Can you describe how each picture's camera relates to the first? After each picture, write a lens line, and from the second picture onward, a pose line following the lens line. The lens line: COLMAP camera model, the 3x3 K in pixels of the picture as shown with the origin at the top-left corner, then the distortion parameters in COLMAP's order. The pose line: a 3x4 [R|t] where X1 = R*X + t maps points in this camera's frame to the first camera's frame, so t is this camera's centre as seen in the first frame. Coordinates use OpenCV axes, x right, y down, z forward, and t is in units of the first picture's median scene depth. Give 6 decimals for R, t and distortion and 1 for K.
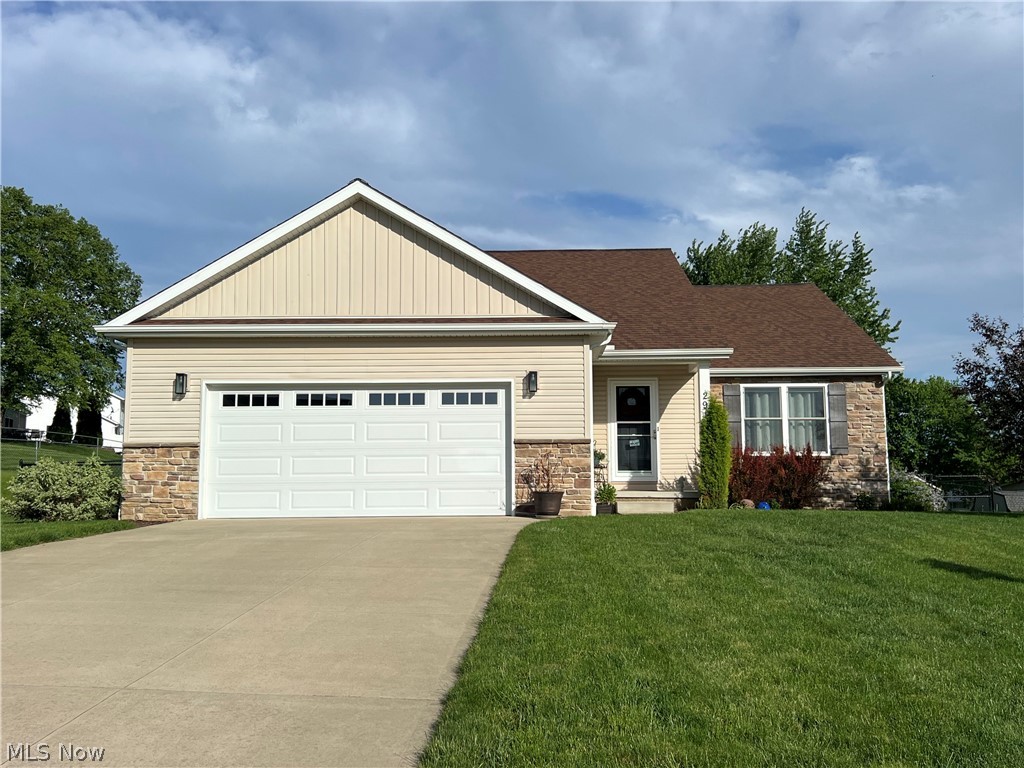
lens RADIAL K [[1036.0, 0, 512.0], [0, 1036.0, 384.0], [0, 0, 1]] dist [0.121660, -0.224104]
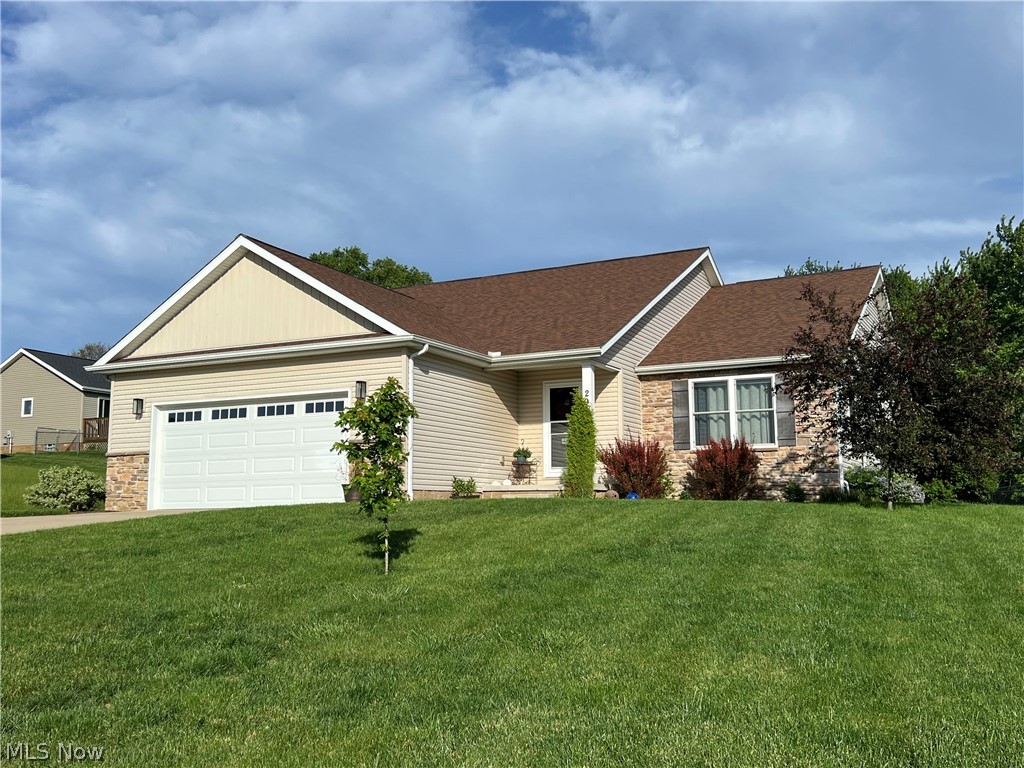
lens RADIAL K [[1036.0, 0, 512.0], [0, 1036.0, 384.0], [0, 0, 1]] dist [0.121660, -0.224104]
pose [[0.901558, -0.059526, -0.428544, 0.578350], [0.051340, 0.998211, -0.030647, 0.030968], [0.429602, 0.005628, 0.903001, 0.015228]]
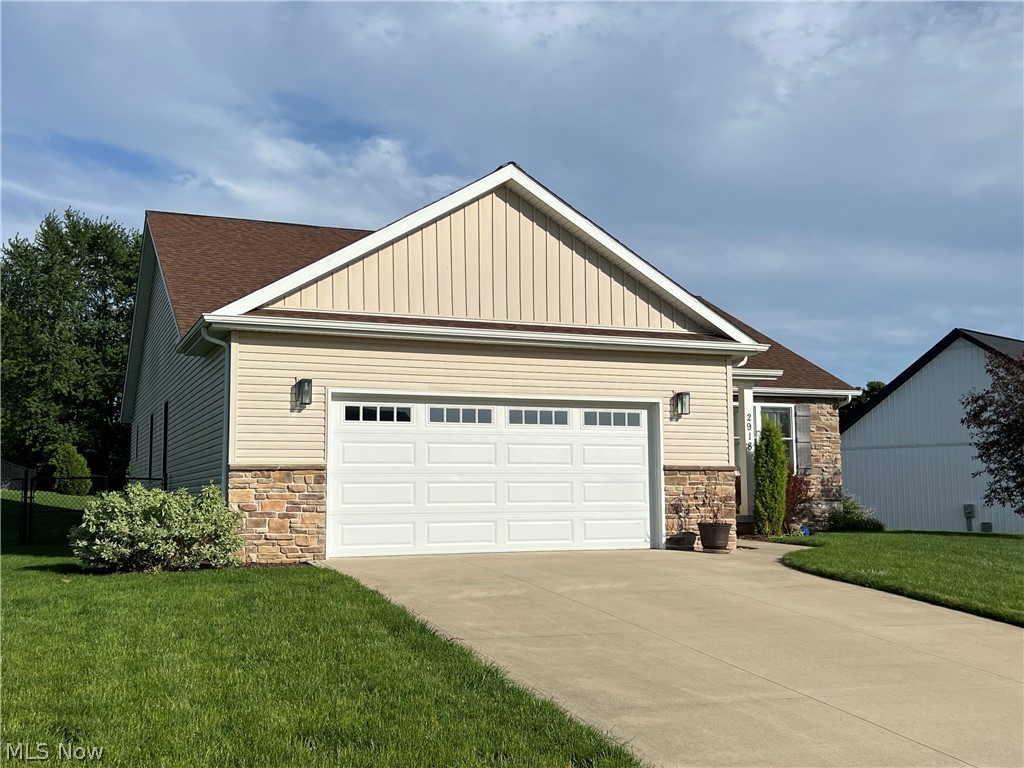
lens RADIAL K [[1119.8, 0, 512.0], [0, 1119.8, 384.0], [0, 0, 1]] dist [0.153875, -0.002741]
pose [[0.917832, 0.038725, 0.395077, -0.444360], [-0.043792, 0.999033, 0.003814, -0.014313], [-0.394547, -0.020802, 0.918640, 0.118961]]
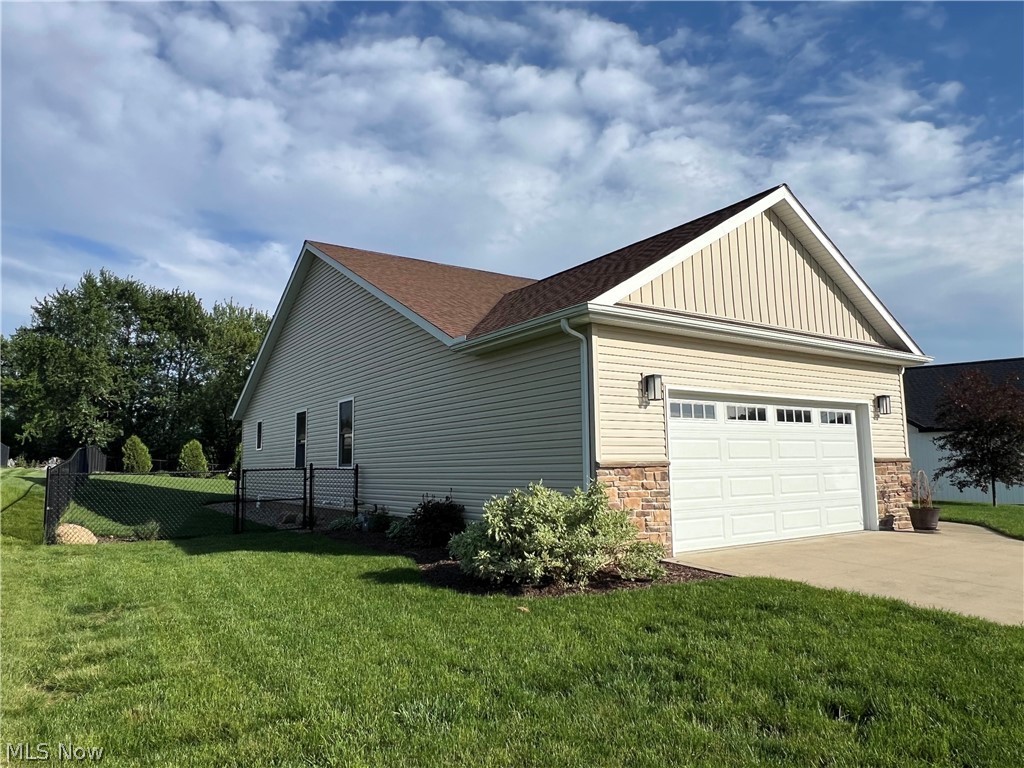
lens RADIAL K [[688.9, 0, 512.0], [0, 688.9, 384.0], [0, 0, 1]] dist [0.000506, -0.000027]
pose [[0.813941, 0.061771, 0.577655, -0.614127], [-0.055260, 0.998055, -0.028863, 0.015712], [-0.578314, -0.008428, 0.815771, 0.546785]]
